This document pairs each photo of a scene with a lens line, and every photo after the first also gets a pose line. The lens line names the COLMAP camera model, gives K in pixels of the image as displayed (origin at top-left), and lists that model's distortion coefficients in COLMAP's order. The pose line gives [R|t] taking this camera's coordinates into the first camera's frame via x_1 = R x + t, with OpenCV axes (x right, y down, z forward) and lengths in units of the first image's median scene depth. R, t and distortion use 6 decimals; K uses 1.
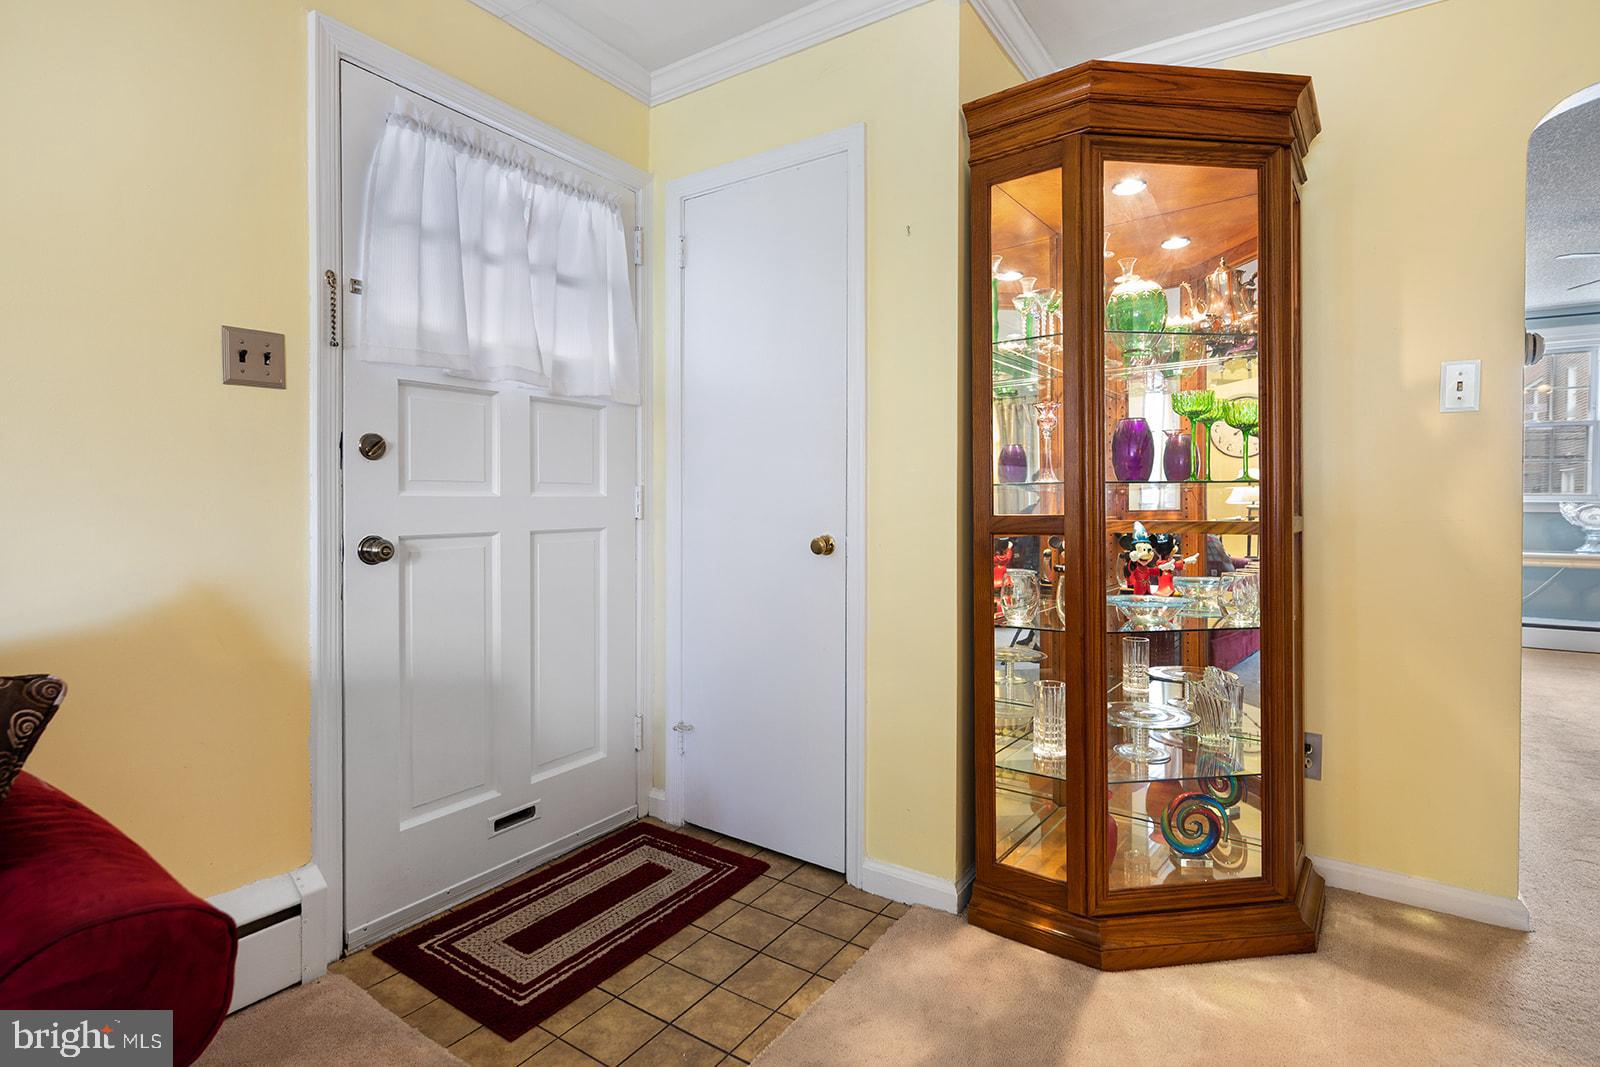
lens RADIAL K [[785.1, 0, 795.3], [0, 785.1, 504.6], [0, 0, 1]] dist [0.000622, -0.000034]
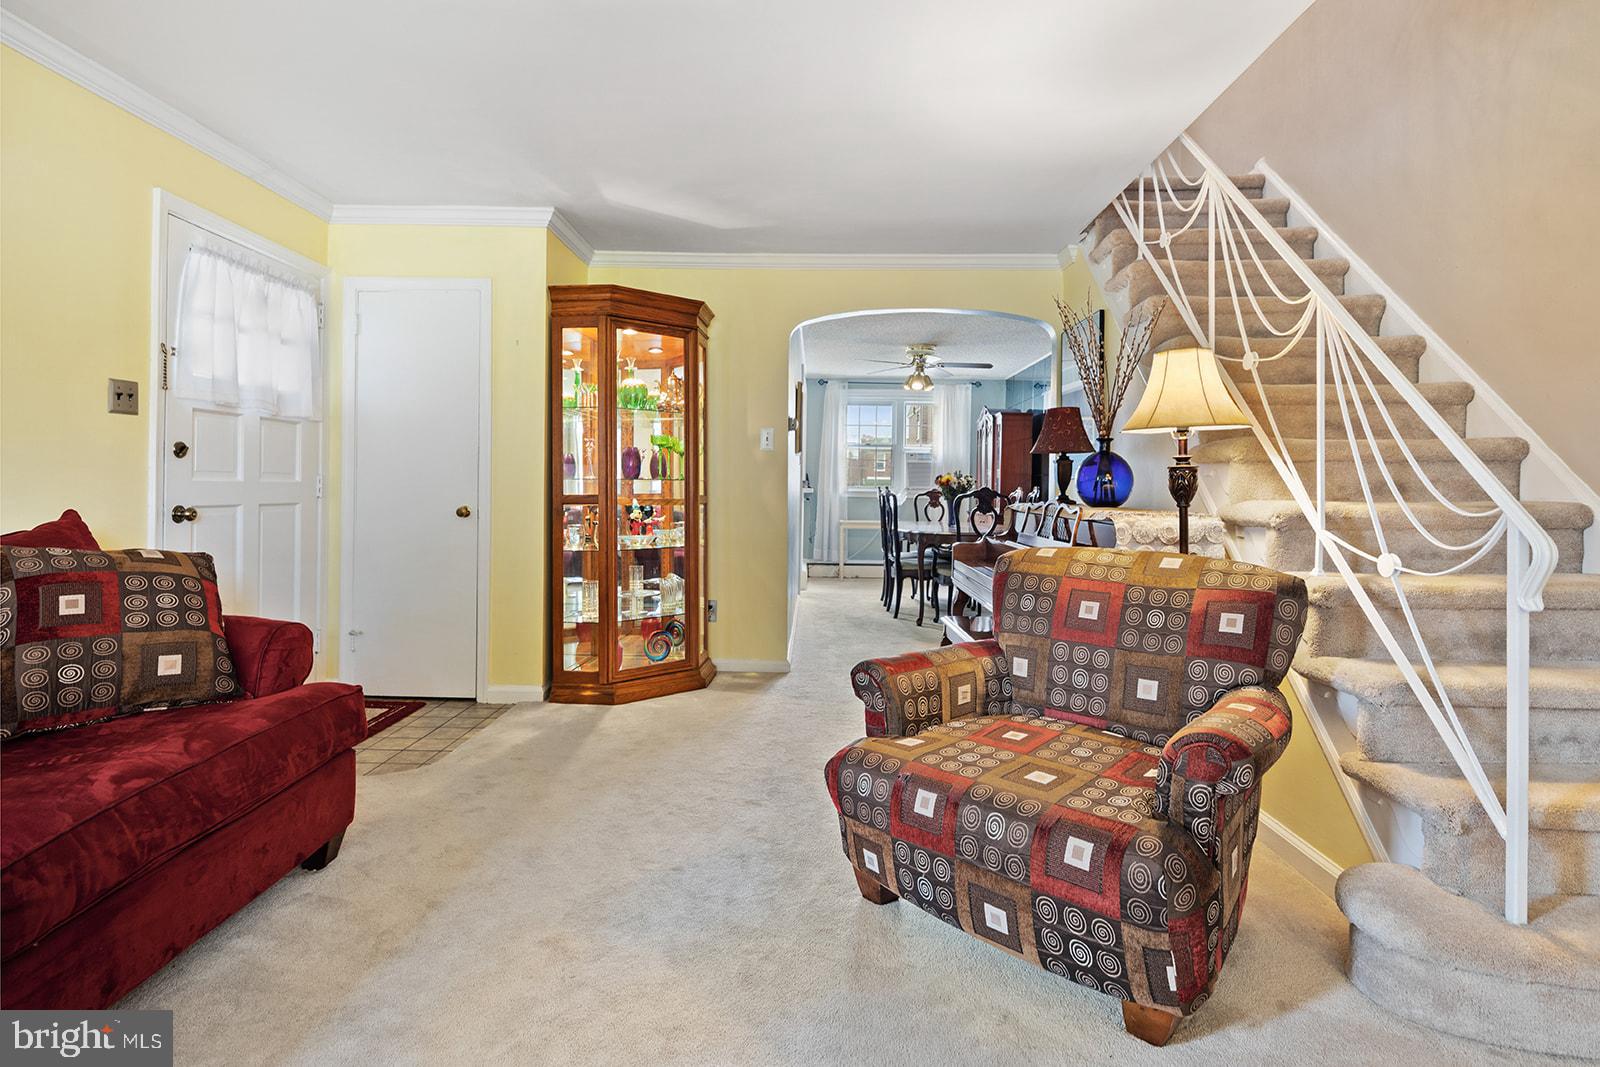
lens RADIAL K [[785.1, 0, 795.3], [0, 785.1, 504.6], [0, 0, 1]] dist [0.000622, -0.000034]
pose [[0.835744, -0.002317, 0.549114, -0.337858], [-0.005848, 0.999897, 0.013119, 0.009128], [-0.549087, -0.014175, 0.835645, -0.954742]]
